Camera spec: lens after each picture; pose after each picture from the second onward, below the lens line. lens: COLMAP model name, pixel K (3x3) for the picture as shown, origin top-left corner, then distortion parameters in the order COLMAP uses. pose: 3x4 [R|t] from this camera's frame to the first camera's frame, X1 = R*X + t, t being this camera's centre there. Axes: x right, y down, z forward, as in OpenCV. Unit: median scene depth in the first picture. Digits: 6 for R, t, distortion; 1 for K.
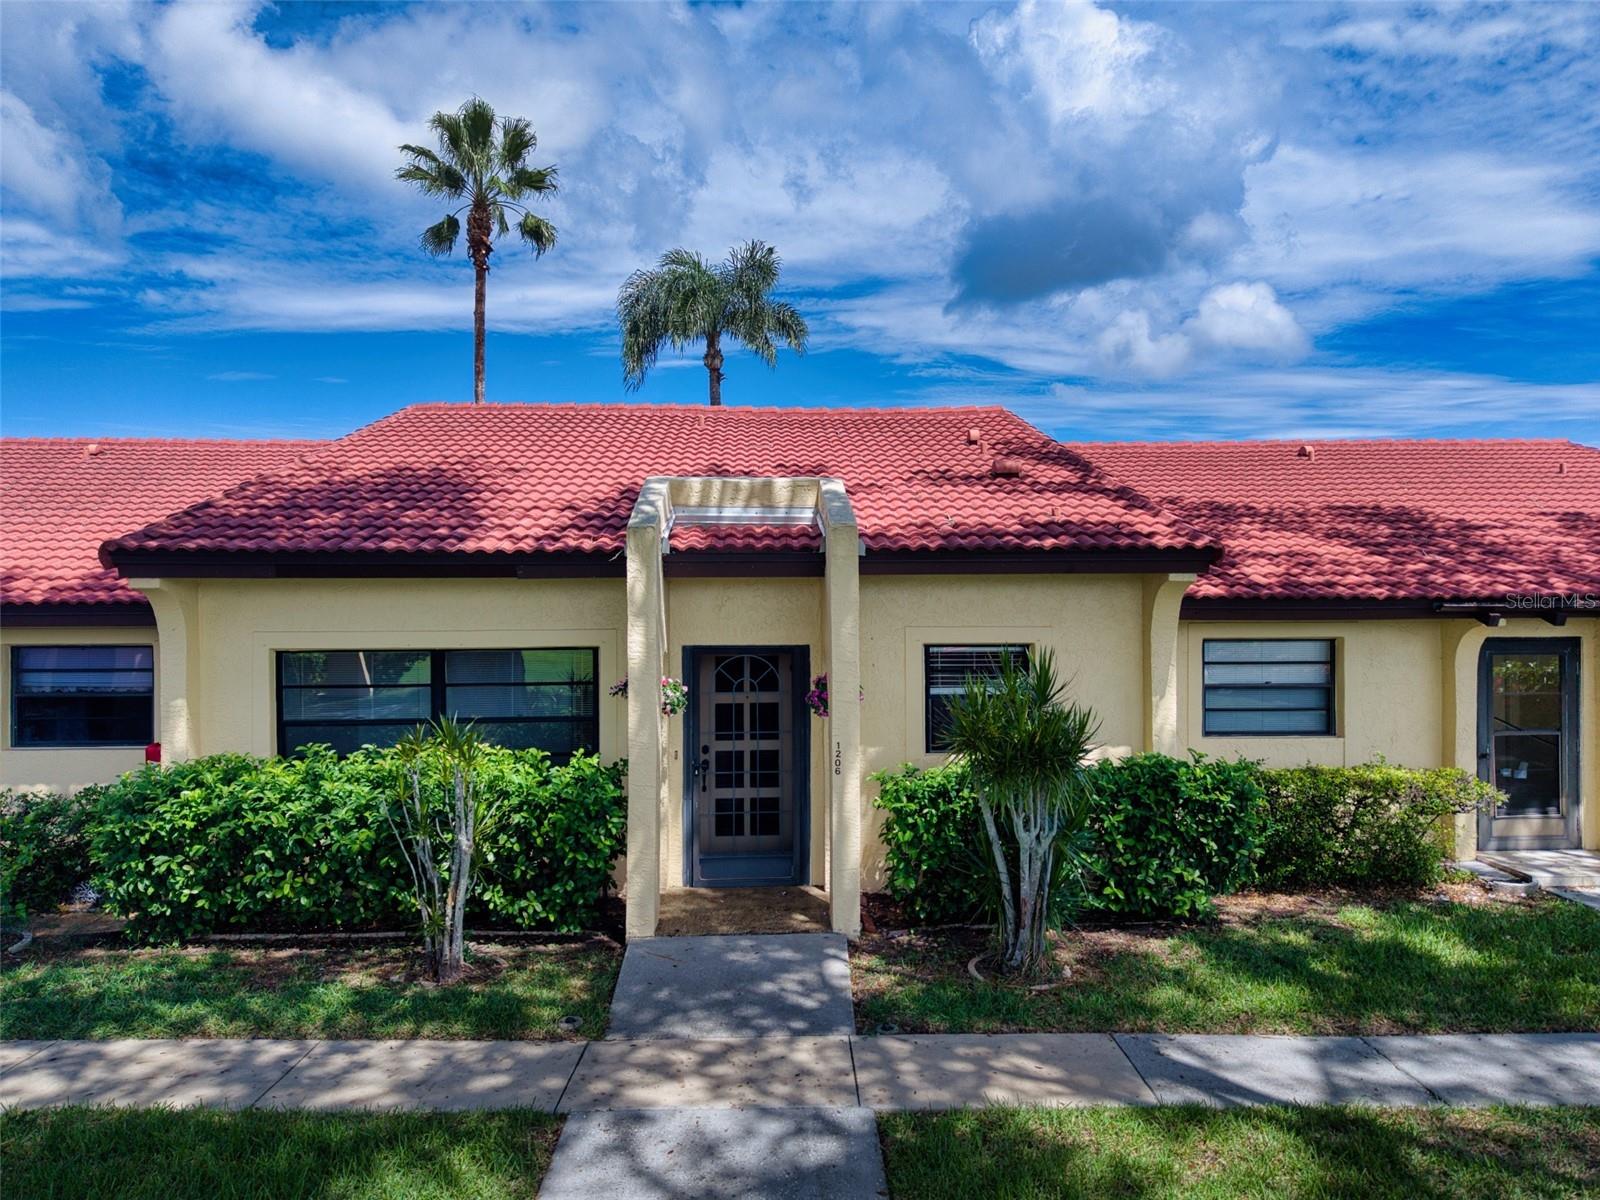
lens RADIAL K [[1097.9, 0, 810.5], [0, 1097.9, 592.8], [0, 0, 1]] dist [0.000748, 0.000691]
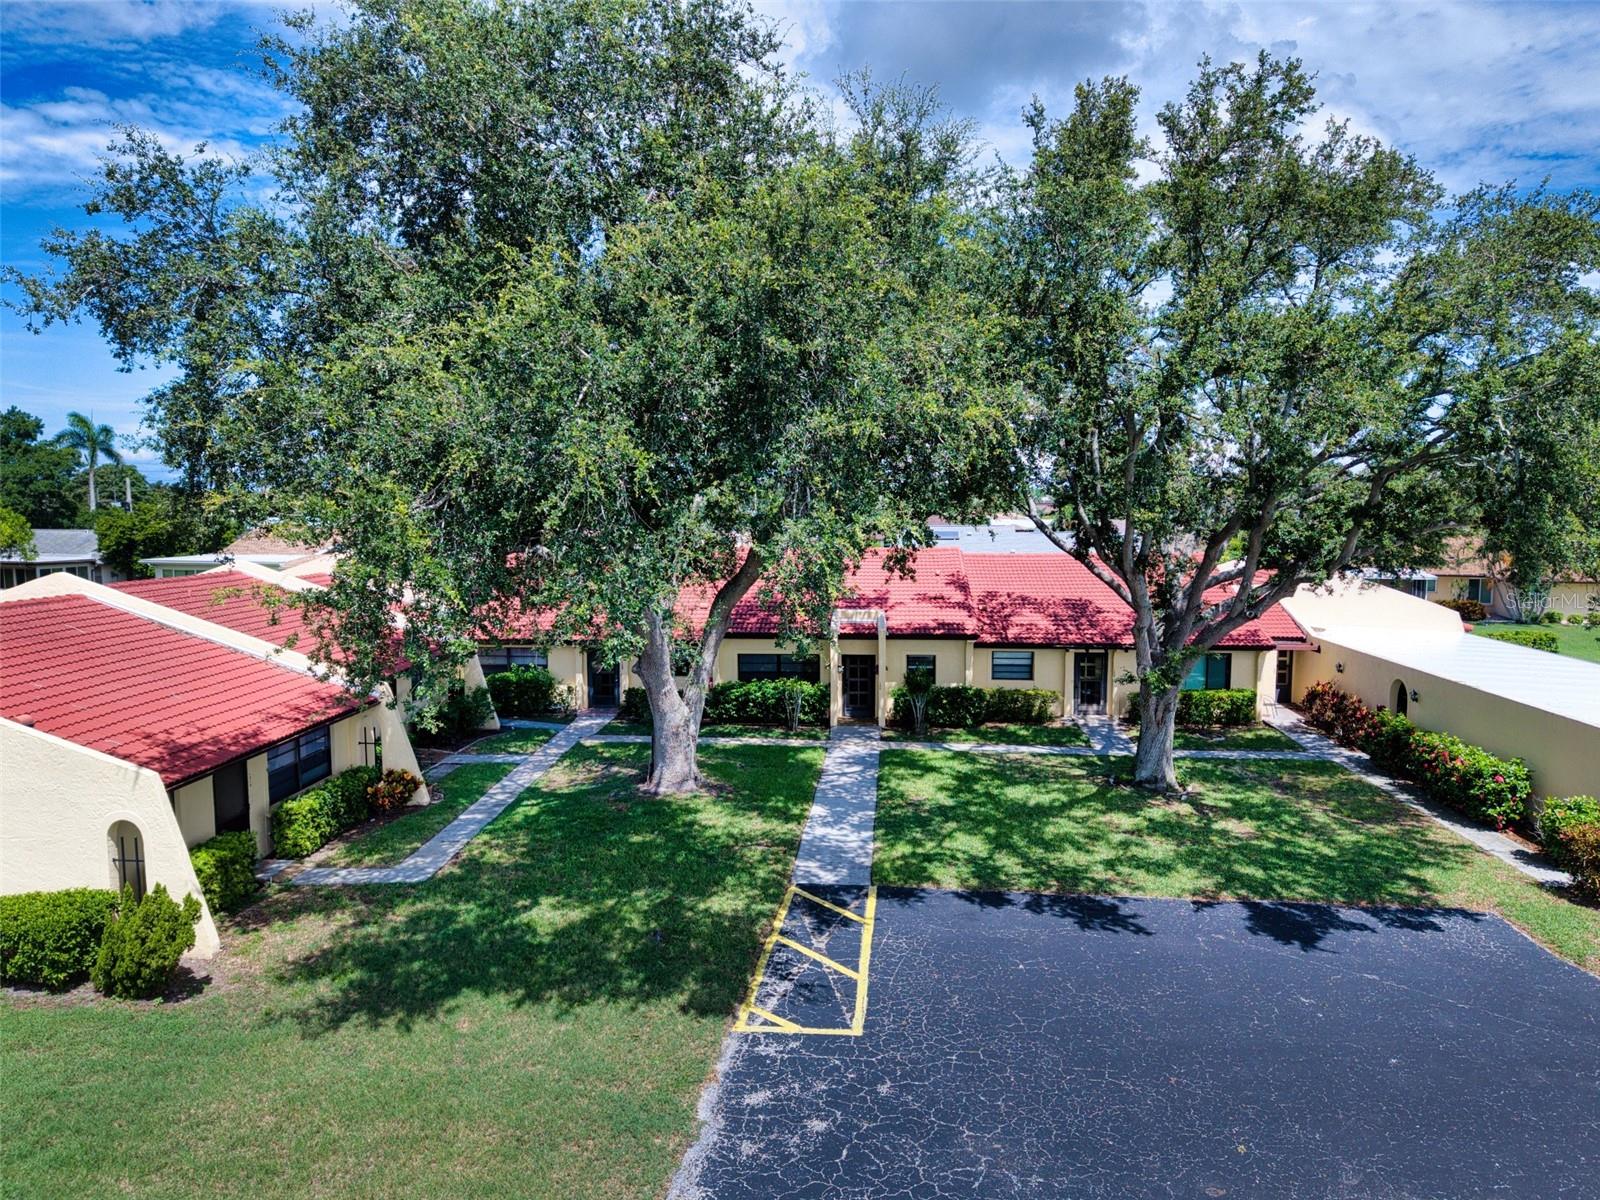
lens RADIAL K [[1091.7, 0, 792.1], [0, 1091.7, 657.4], [0, 0, 1]] dist [0.003352, -0.000189]
pose [[0.992940, 0.018319, -0.117191, 0.153196], [-0.000542, 0.988693, 0.149956, -0.518484], [0.118613, -0.148834, 0.981723, -2.784840]]
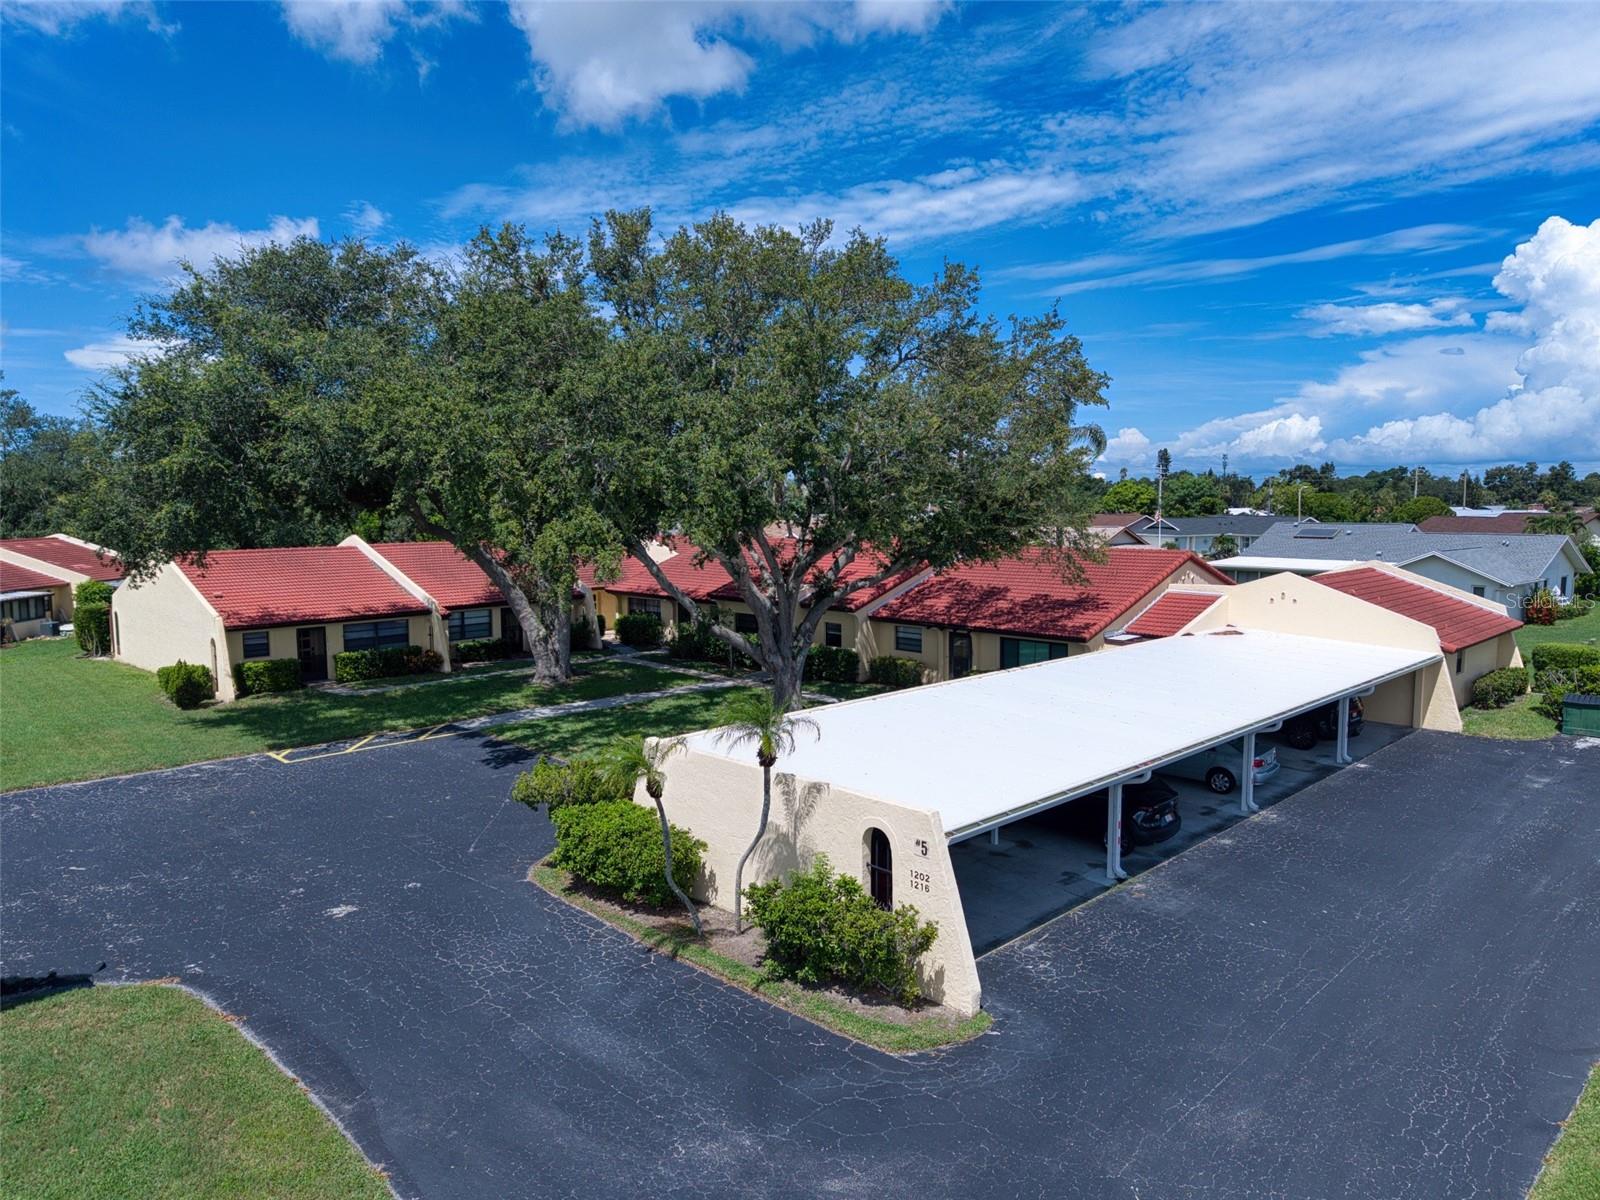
lens RADIAL K [[1097.9, 0, 810.5], [0, 1097.9, 592.8], [0, 0, 1]] dist [0.000748, 0.000691]
pose [[0.679099, 0.070709, -0.730633, 3.568358], [0.001068, 0.995253, 0.097311, -0.552414], [0.734046, -0.066864, 0.675800, -2.300981]]
